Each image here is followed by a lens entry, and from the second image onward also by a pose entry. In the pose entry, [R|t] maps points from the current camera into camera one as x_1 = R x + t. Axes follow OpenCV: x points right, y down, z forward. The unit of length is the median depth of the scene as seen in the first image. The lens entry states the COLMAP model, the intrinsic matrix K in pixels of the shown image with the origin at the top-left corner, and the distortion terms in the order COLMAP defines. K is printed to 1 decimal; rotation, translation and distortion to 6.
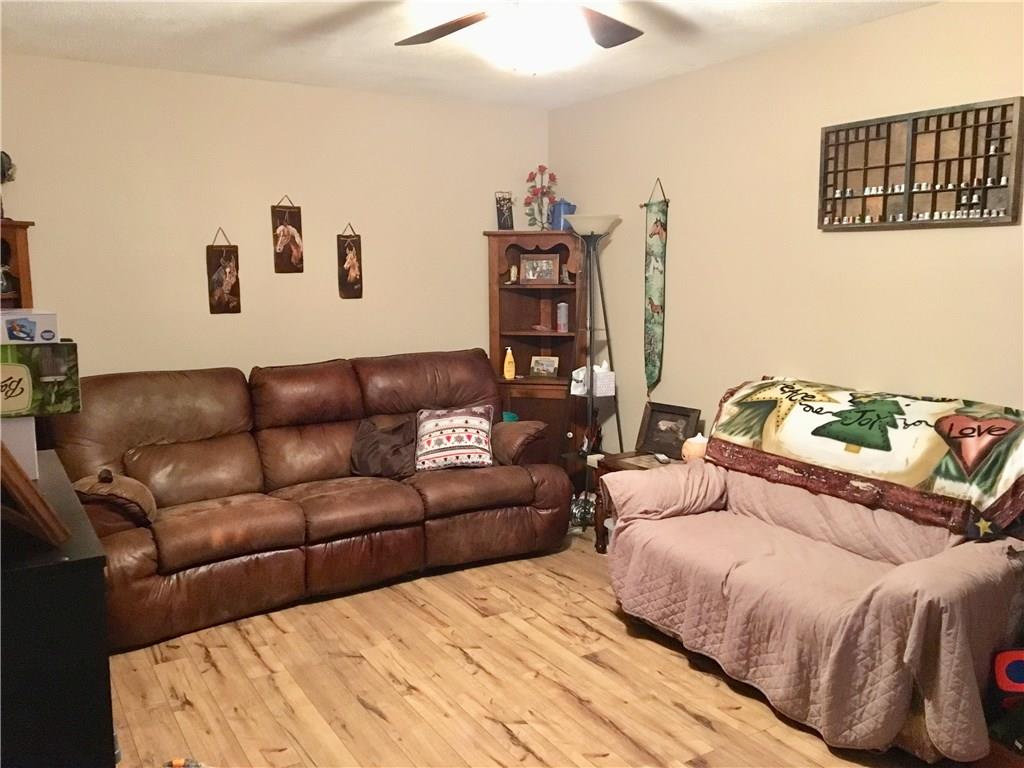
lens RADIAL K [[852.0, 0, 509.9], [0, 852.0, 381.2], [0, 0, 1]] dist [0.053892, -0.001201]
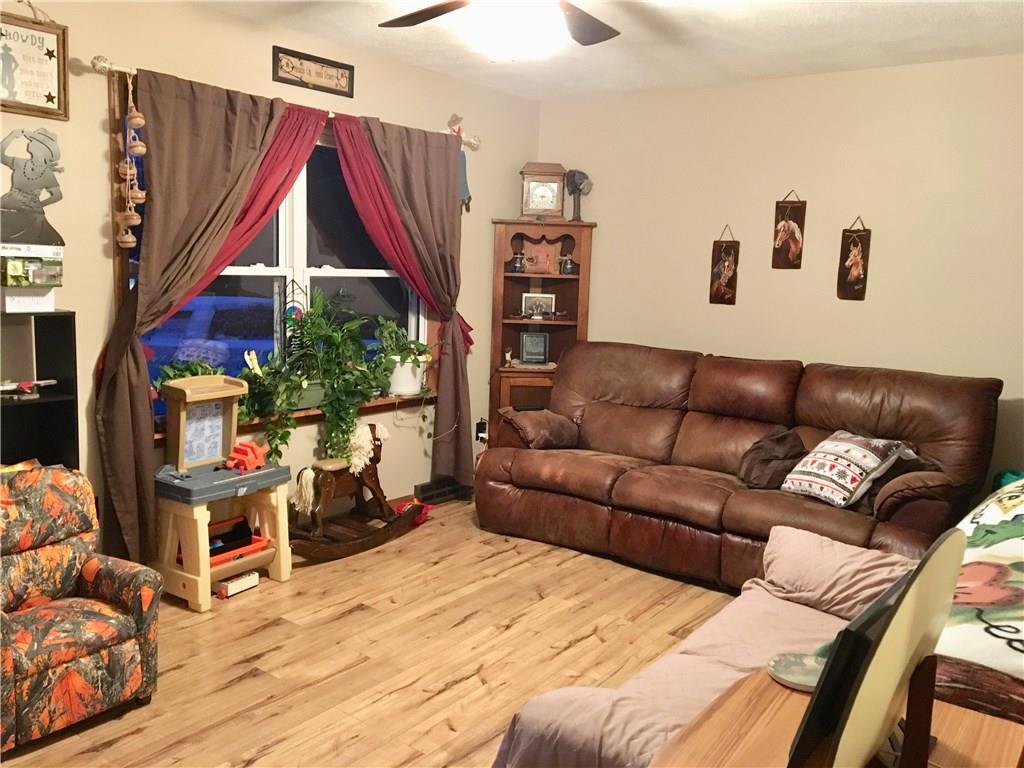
lens RADIAL K [[852.0, 0, 509.9], [0, 852.0, 381.2], [0, 0, 1]] dist [0.053892, -0.001201]
pose [[0.346524, 0.154975, -0.925151, 0.650663], [-0.161521, 0.981385, 0.103896, -0.057815], [0.924030, 0.113429, 0.365105, 0.409823]]
